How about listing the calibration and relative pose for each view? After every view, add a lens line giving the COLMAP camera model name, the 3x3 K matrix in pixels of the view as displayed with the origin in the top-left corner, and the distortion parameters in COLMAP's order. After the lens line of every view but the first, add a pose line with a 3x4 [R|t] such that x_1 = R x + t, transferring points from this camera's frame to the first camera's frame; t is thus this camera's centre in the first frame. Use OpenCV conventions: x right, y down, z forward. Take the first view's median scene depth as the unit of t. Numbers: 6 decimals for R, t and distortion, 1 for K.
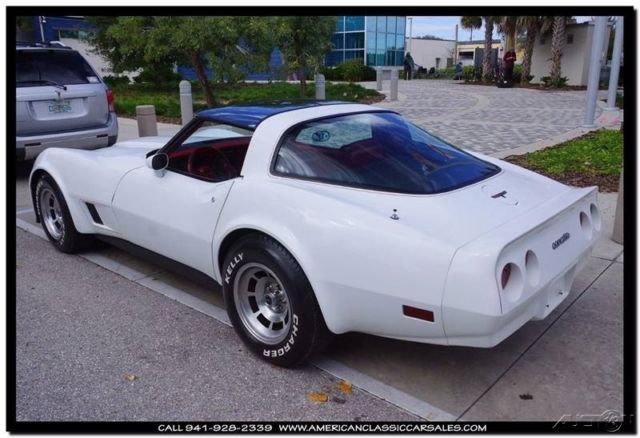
lens RADIAL K [[526.4, 0, 320.0], [0, 526.4, 219.0], [0, 0, 1]] dist [-0.001001, -0.002325]
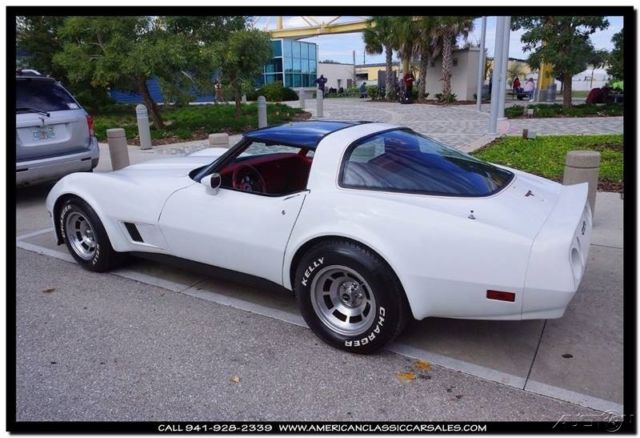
lens RADIAL K [[464.1, 0, 320.0], [0, 464.1, 219.0], [0, 0, 1]] dist [0.002362, 0.004025]
pose [[0.984147, -0.064612, 0.165168, -0.058583], [0.065662, 0.997841, -0.000900, -0.003299], [-0.164753, 0.011731, 0.986265, 0.003196]]
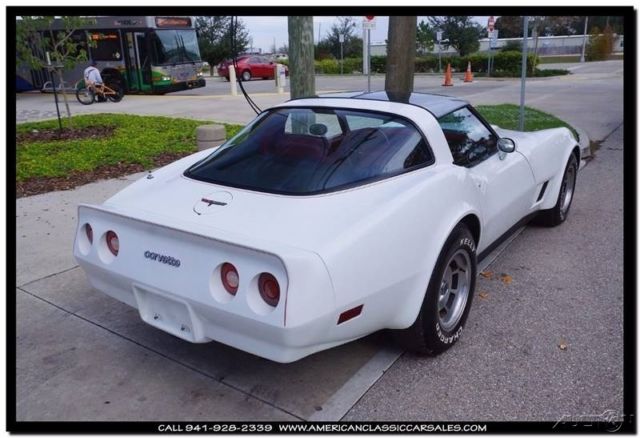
lens RADIAL K [[526.4, 0, 320.0], [0, 526.4, 219.0], [0, 0, 1]] dist [-0.001001, -0.002325]
pose [[-0.114767, -0.286520, 0.951176, -0.224183], [0.301538, 0.902277, 0.308173, -0.073758], [-0.946522, 0.322184, -0.017155, 0.253365]]
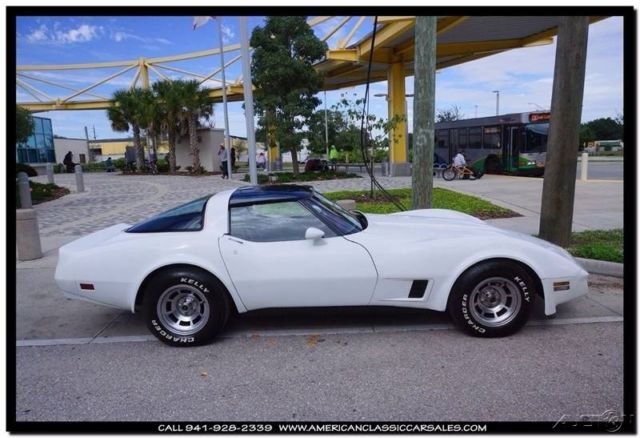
lens RADIAL K [[431.5, 0, 320.0], [0, 431.5, 219.0], [0, 0, 1]] dist [-0.002064, 0.001286]
pose [[0.733611, -0.119997, 0.668892, -0.158295], [0.214856, 0.974753, -0.060778, 0.003902], [-0.644711, 0.188303, 0.740871, -0.032803]]
